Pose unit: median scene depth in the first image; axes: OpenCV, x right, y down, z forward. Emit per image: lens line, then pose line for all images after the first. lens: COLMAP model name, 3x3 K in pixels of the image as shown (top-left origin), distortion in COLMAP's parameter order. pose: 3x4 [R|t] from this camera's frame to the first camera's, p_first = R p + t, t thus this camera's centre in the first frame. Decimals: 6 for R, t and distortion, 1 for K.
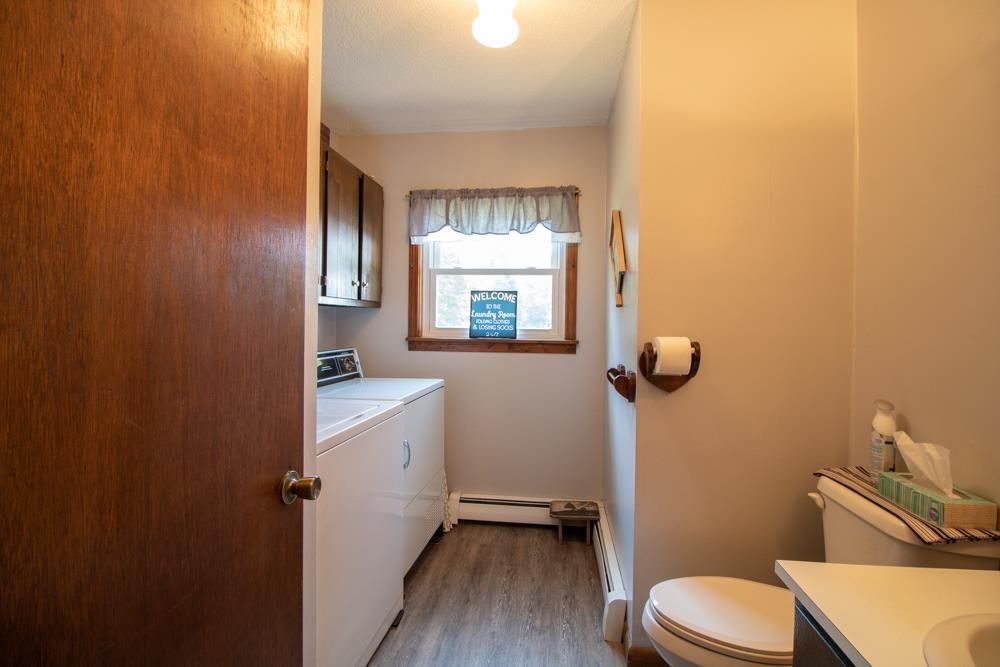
lens RADIAL K [[465.9, 0, 497.1], [0, 465.9, 327.9], [0, 0, 1]] dist [-0.006422, -0.007024]
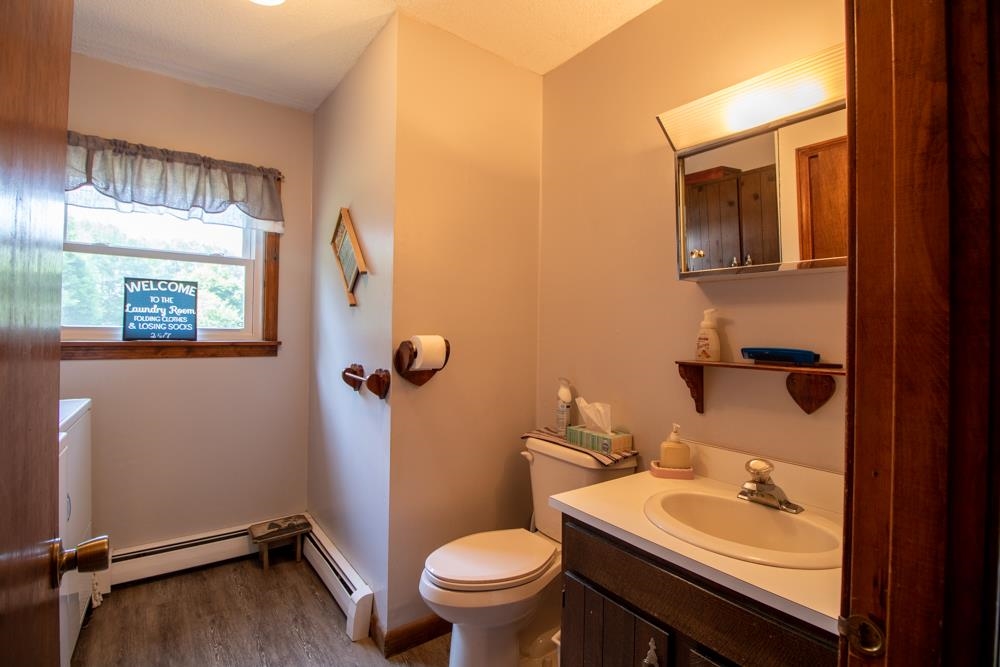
lens RADIAL K [[488.9, 0, 501.2], [0, 488.9, 329.0], [0, 0, 1]] dist [-0.002451, -0.008279]
pose [[0.726003, -0.001285, 0.687691, -0.177892], [-0.000463, 0.999997, 0.002358, 0.000992], [-0.687692, -0.002031, 0.726000, 0.017070]]
